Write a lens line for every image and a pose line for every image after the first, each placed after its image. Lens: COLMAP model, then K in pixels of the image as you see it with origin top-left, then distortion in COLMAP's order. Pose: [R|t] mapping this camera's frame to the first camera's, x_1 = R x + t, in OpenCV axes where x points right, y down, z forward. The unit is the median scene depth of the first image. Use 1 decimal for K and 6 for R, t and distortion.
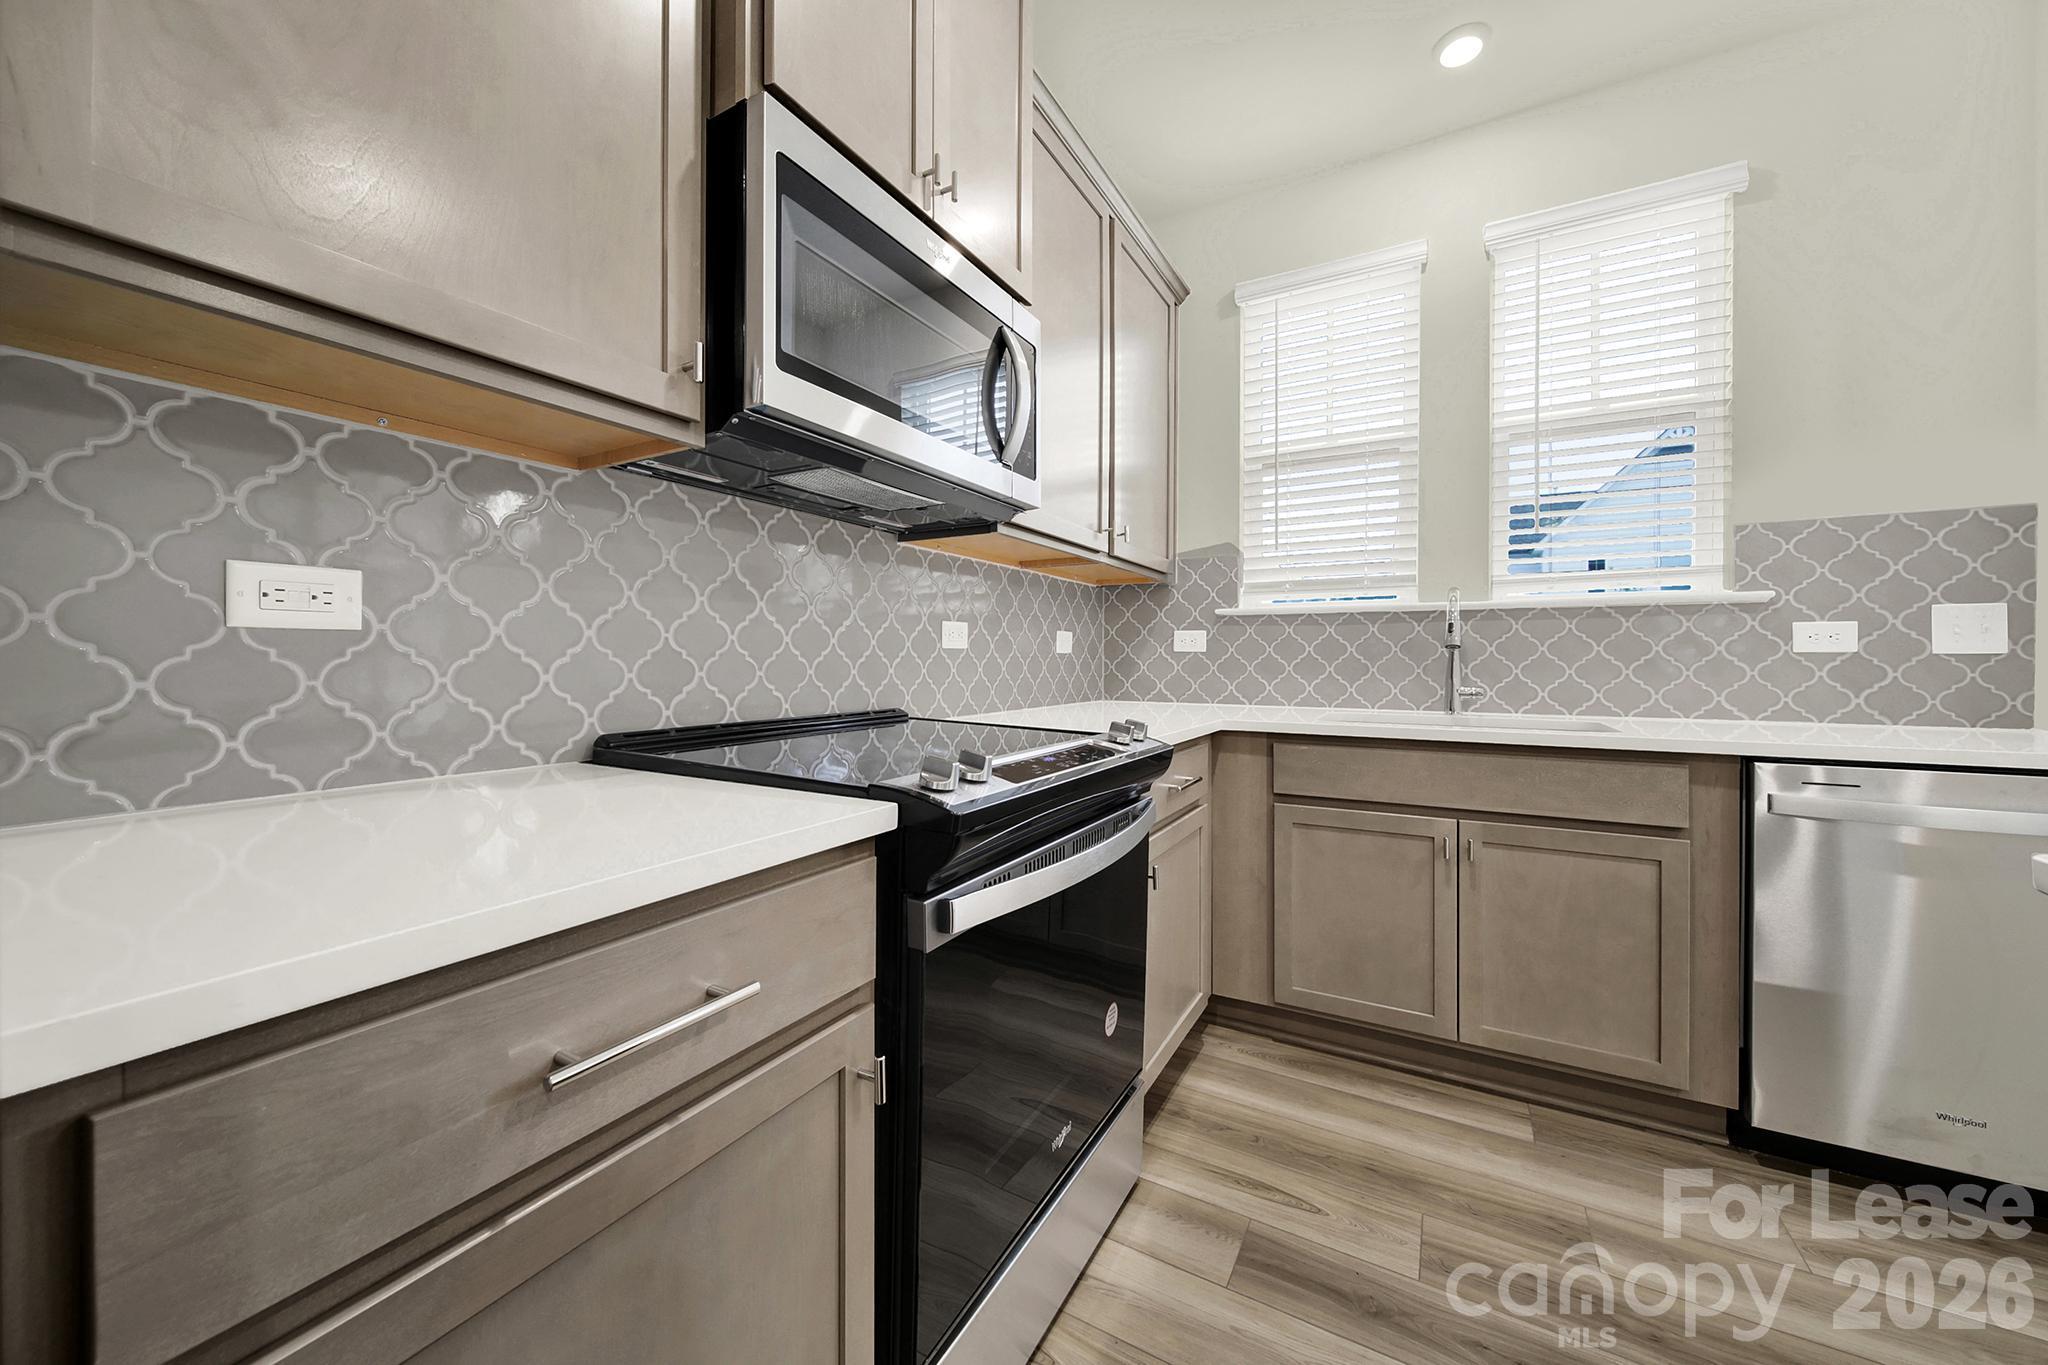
lens RADIAL K [[732.8, 0, 1021.6], [0, 732.8, 663.3], [0, 0, 1]] dist [-0.000688, -0.000724]
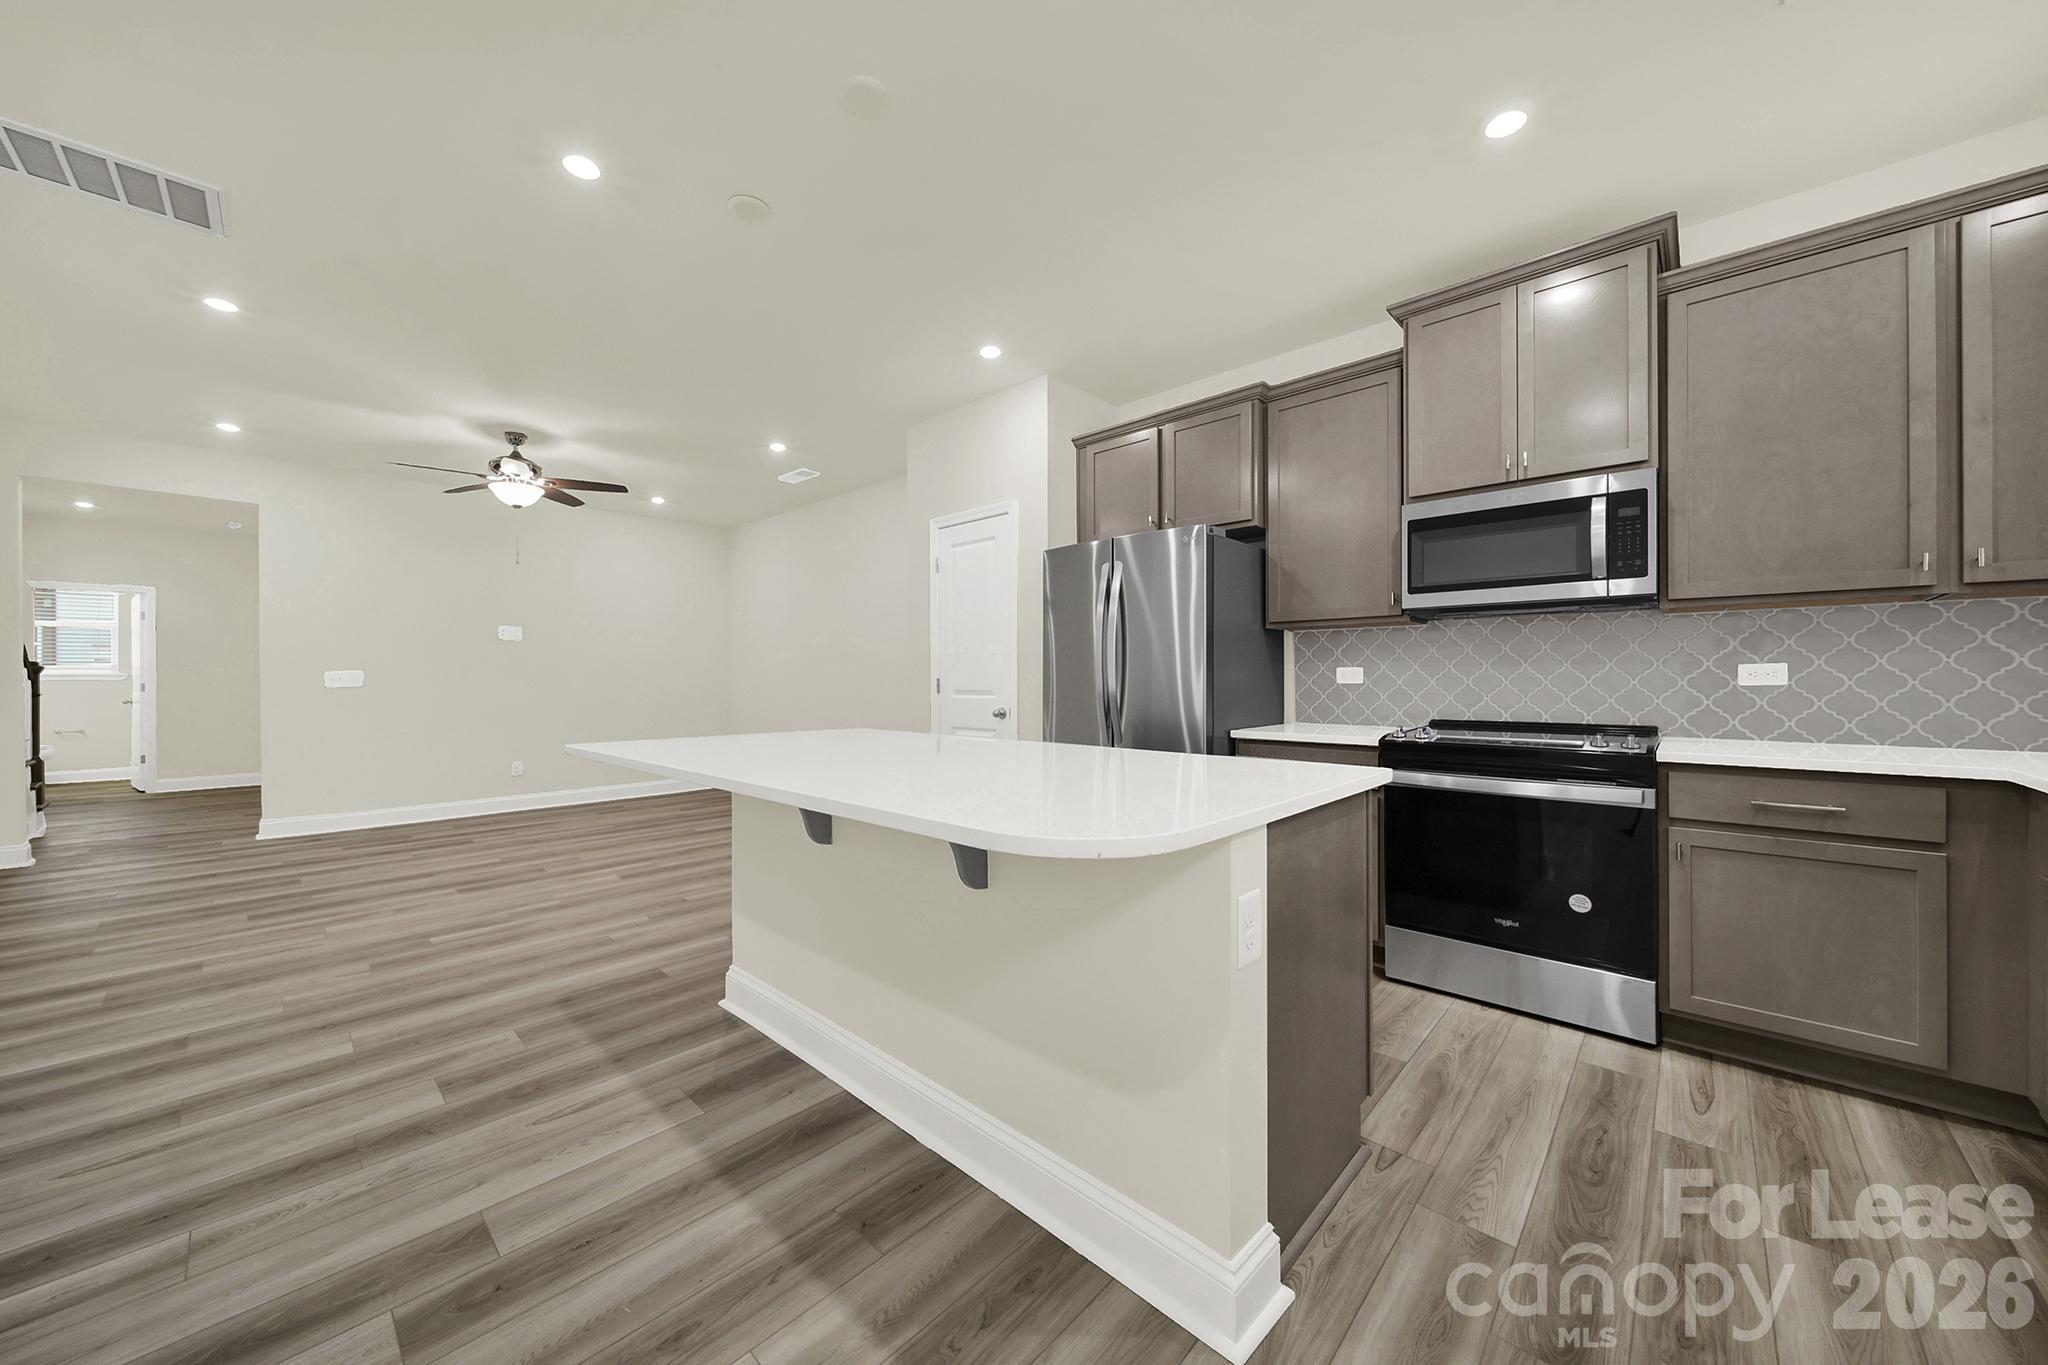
lens RADIAL K [[732.8, 0, 1016.4], [0, 732.8, 680.3], [0, 0, 1]] dist [-0.000688, -0.000724]
pose [[-0.231886, -0.003344, -0.972737, 1.454022], [-0.004352, 0.999988, -0.002400, -0.021084], [0.972733, 0.003676, -0.231897, 0.069598]]
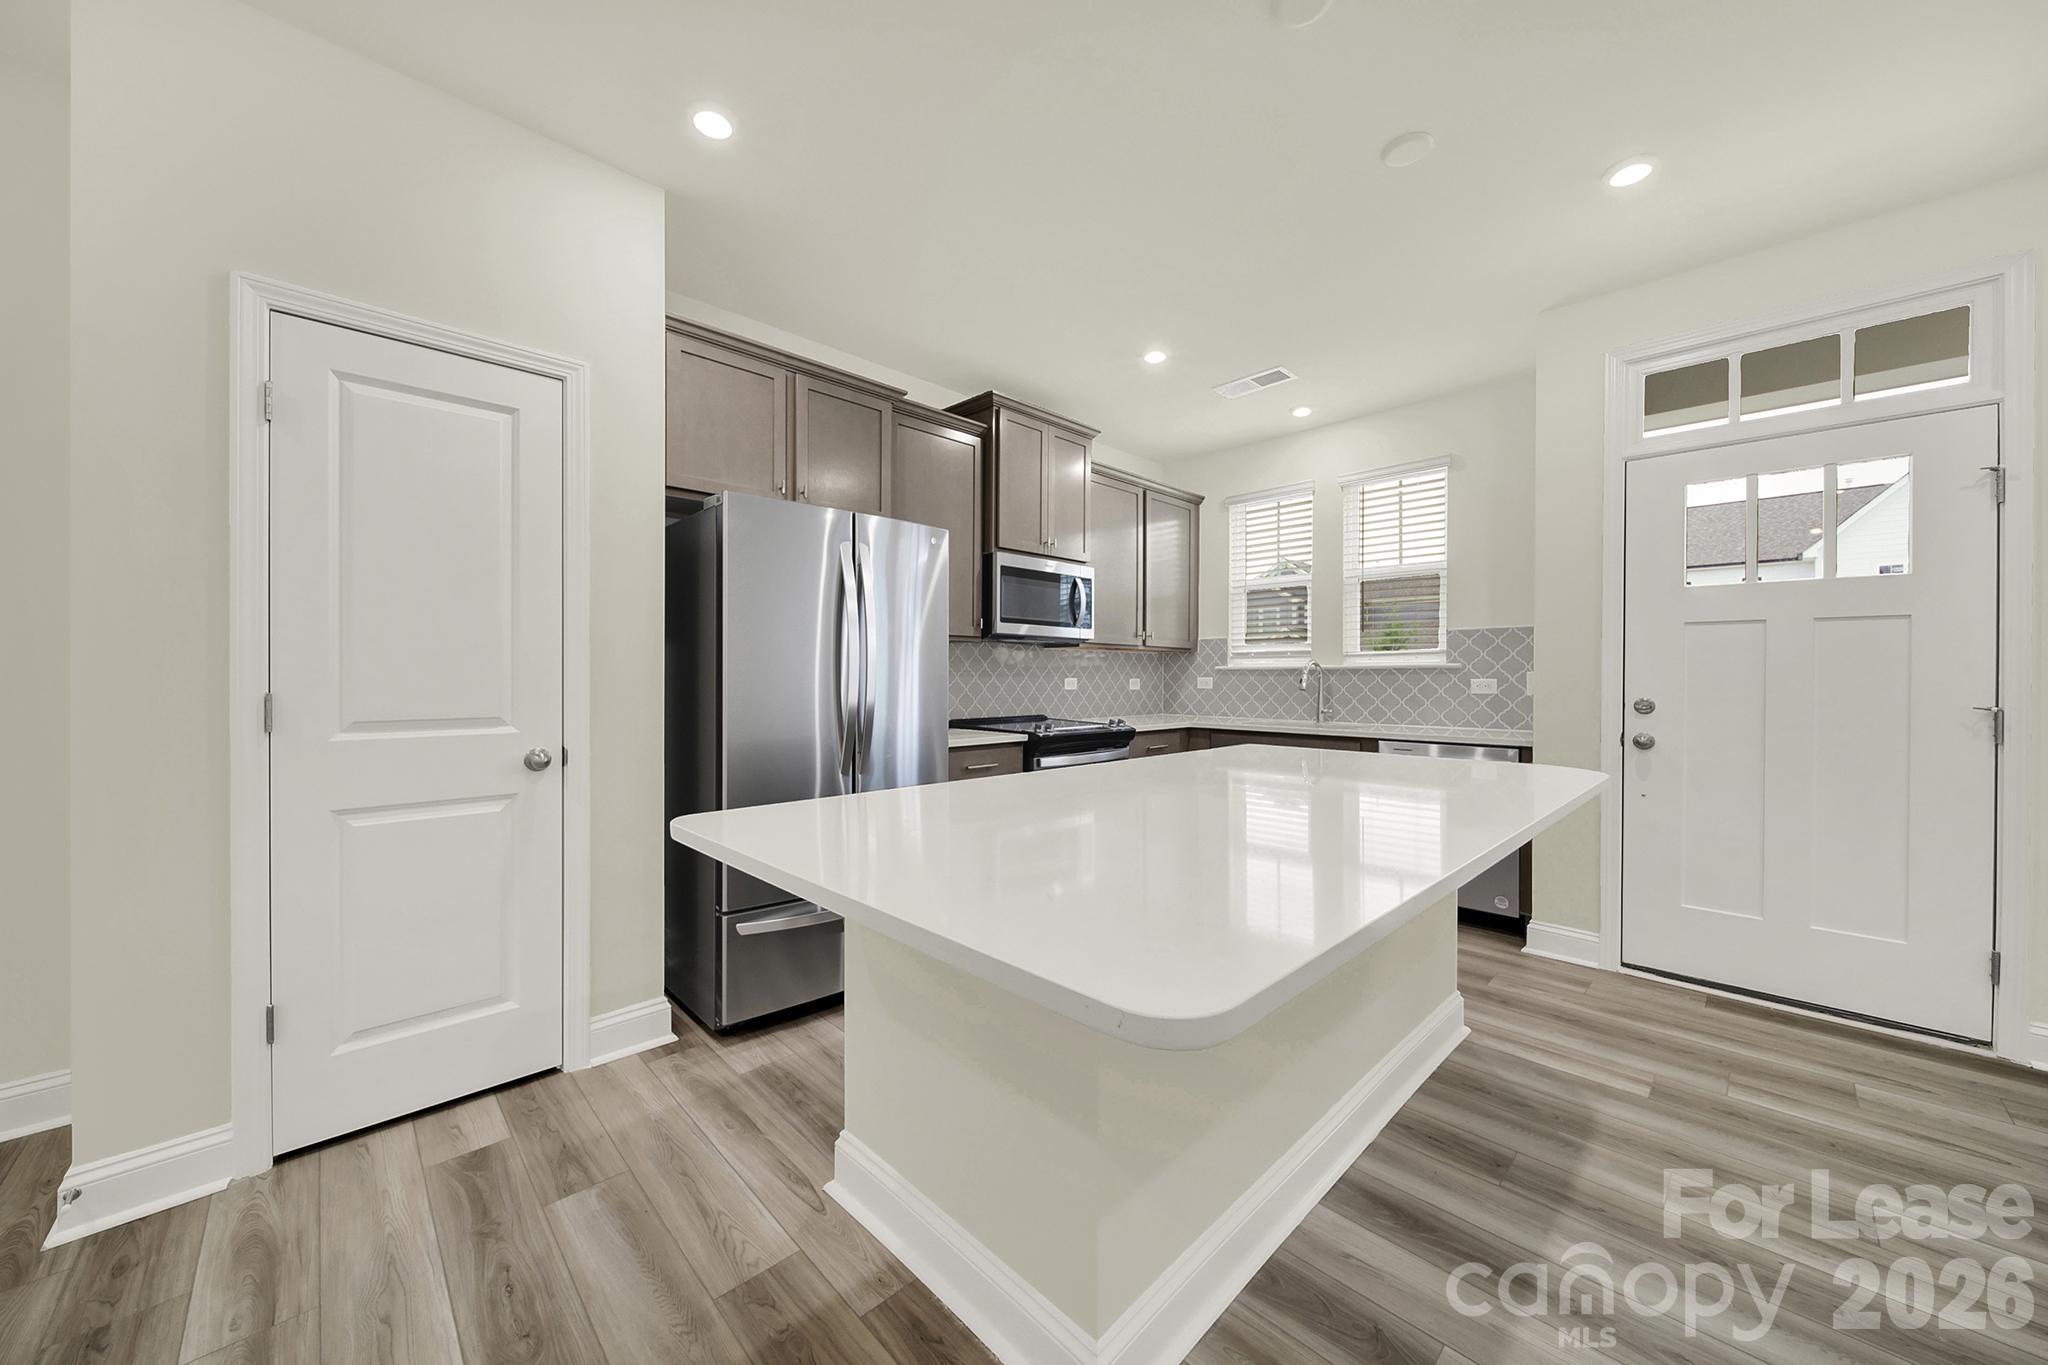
lens RADIAL K [[732.8, 0, 1030.0], [0, 732.8, 671.8], [0, 0, 1]] dist [-0.000688, -0.000724]
pose [[0.966052, -0.002289, -0.258338, 0.399084], [-0.001009, 0.999920, -0.012634, -0.049307], [0.258346, 0.012466, 0.965972, -1.316056]]
